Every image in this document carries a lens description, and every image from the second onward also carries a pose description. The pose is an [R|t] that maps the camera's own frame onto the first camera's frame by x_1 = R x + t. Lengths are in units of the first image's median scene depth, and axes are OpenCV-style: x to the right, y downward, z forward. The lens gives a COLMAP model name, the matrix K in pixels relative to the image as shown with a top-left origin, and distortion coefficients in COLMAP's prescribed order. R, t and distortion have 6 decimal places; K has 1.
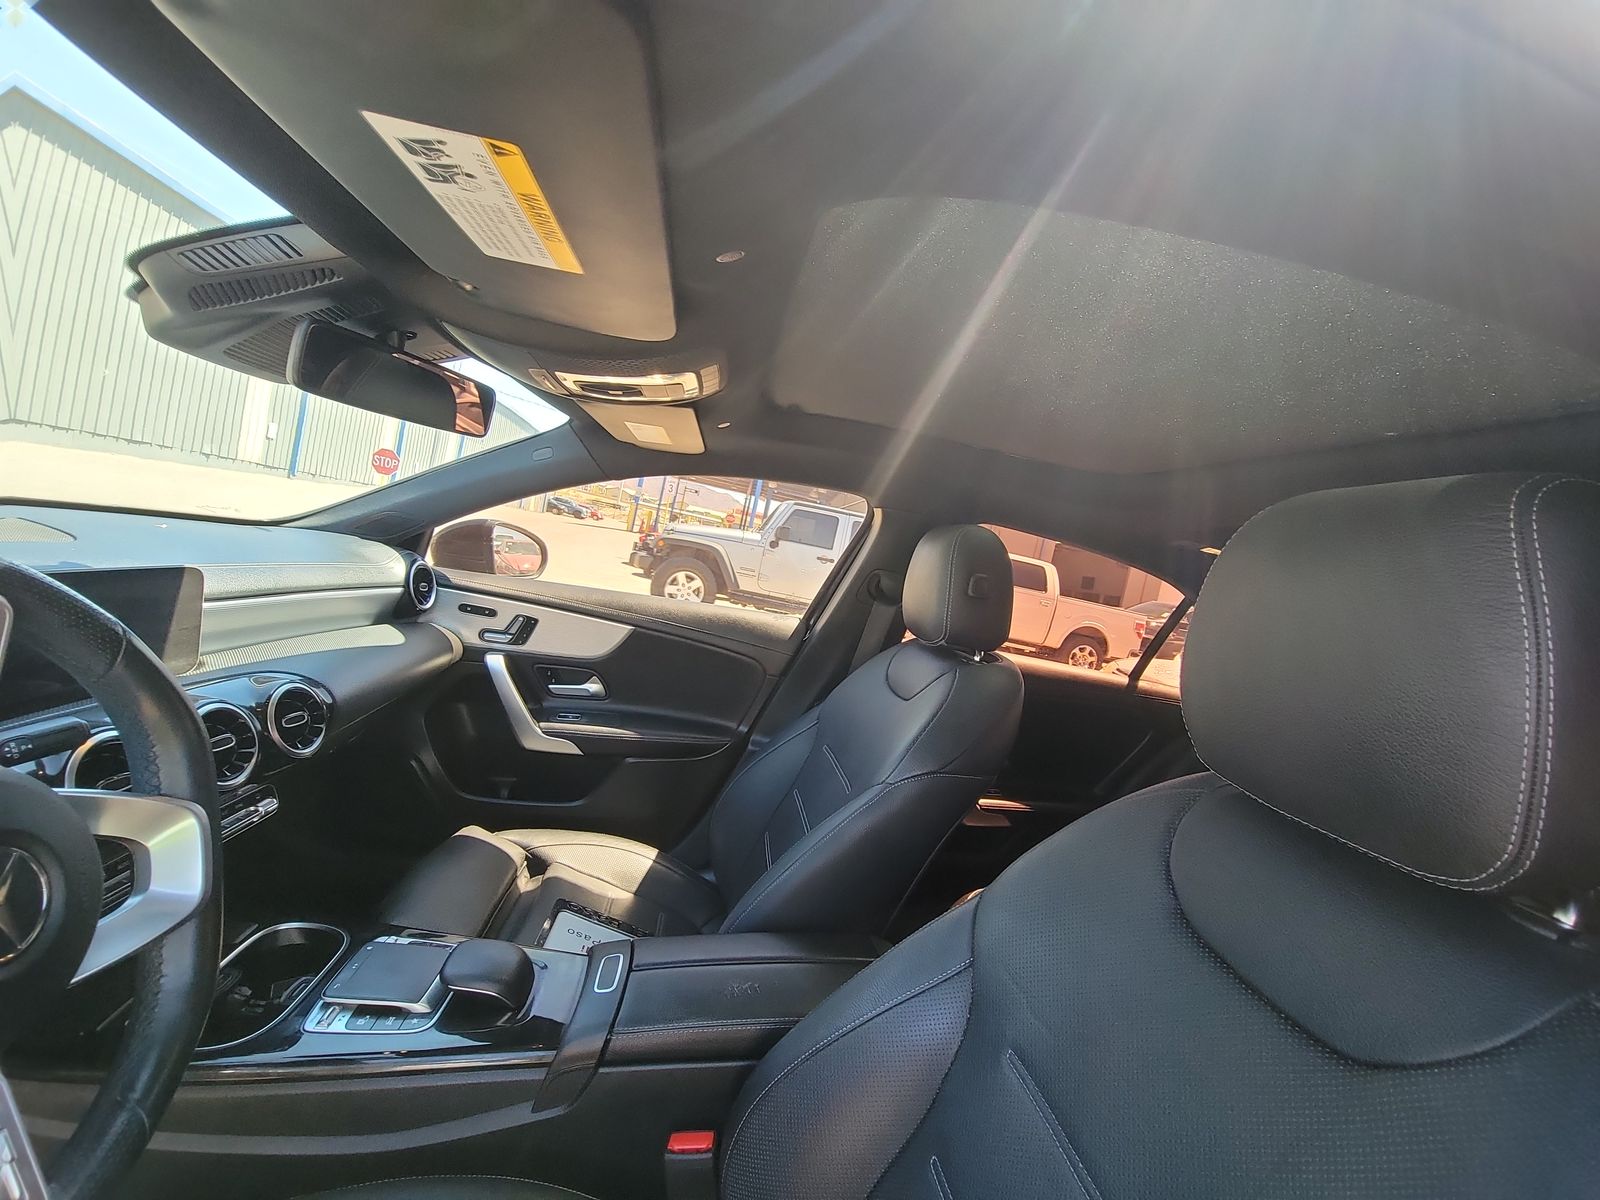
lens RADIAL K [[648.7, 0, 800.0], [0, 648.7, 600.0], [0, 0, 1]] dist [-0.000347, -0.000052]
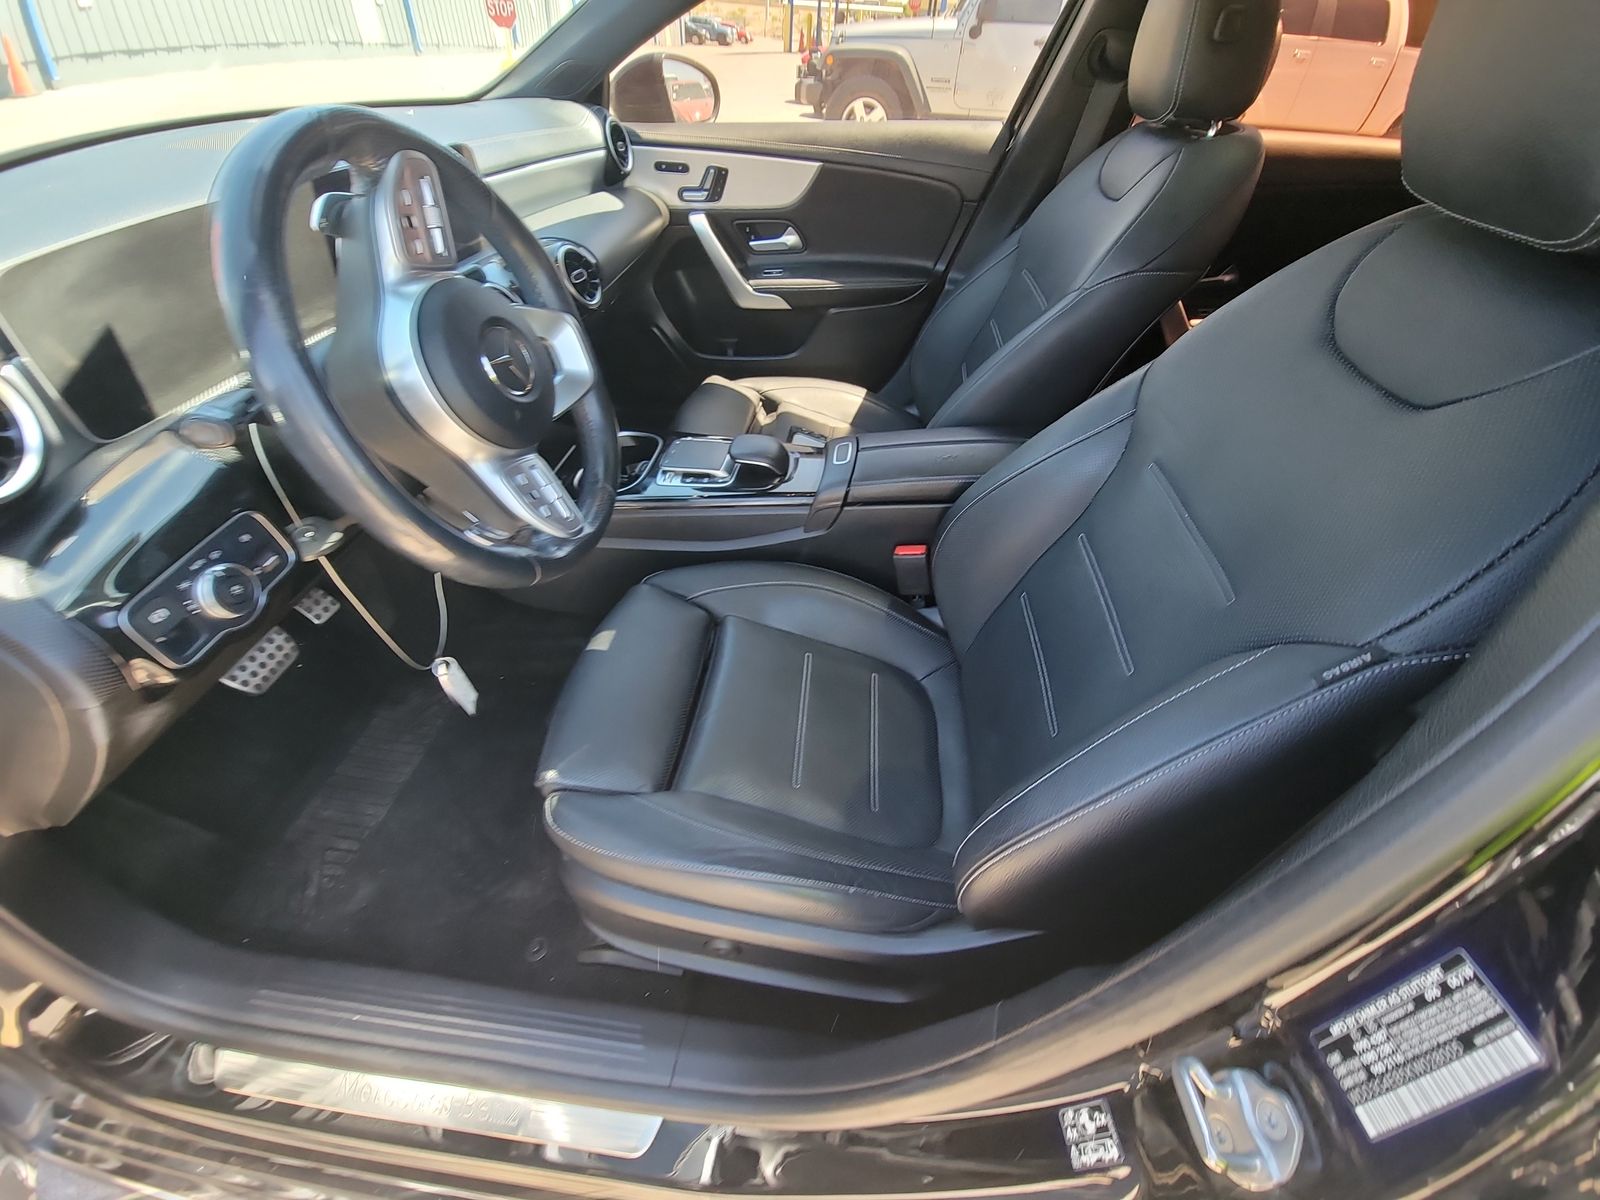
lens RADIAL K [[652.2, 0, 800.0], [0, 652.2, 600.0], [0, 0, 1]] dist [-0.003634, -0.000545]
pose [[0.957648, 0.030997, -0.286268, 0.010287], [0.140316, 0.817918, 0.557961, 0.030951], [0.251439, -0.574499, 0.778929, -0.142256]]
